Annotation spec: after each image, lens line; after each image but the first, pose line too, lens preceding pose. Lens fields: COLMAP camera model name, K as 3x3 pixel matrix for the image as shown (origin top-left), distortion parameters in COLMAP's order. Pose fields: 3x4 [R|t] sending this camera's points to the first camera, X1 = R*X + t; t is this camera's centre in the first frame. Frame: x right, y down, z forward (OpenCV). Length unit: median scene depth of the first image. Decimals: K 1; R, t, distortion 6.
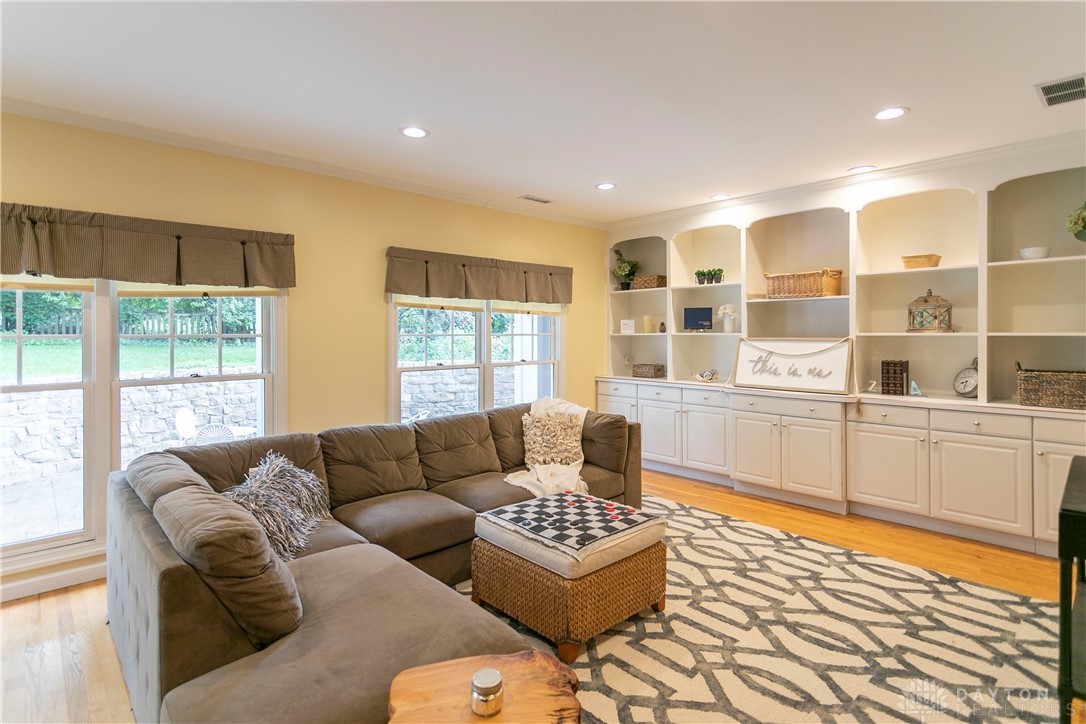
lens RADIAL K [[542.4, 0, 523.1], [0, 542.4, 330.5], [0, 0, 1]] dist [0.004660, -0.000076]
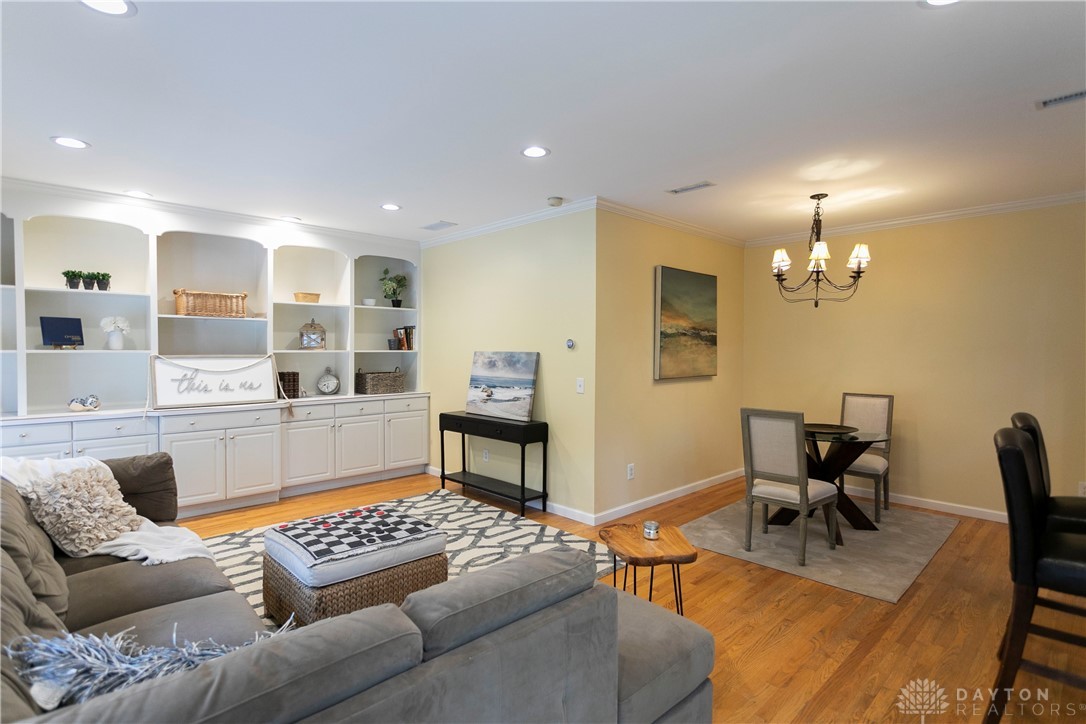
lens RADIAL K [[542.4, 0, 541.5], [0, 542.4, 361.2], [0, 0, 1]] dist [0.004660, -0.000076]
pose [[-0.022614, -0.018281, 0.999577, -0.635225], [-0.006447, 0.999815, 0.018139, 0.002709], [-0.999723, -0.006034, -0.022728, 0.453746]]
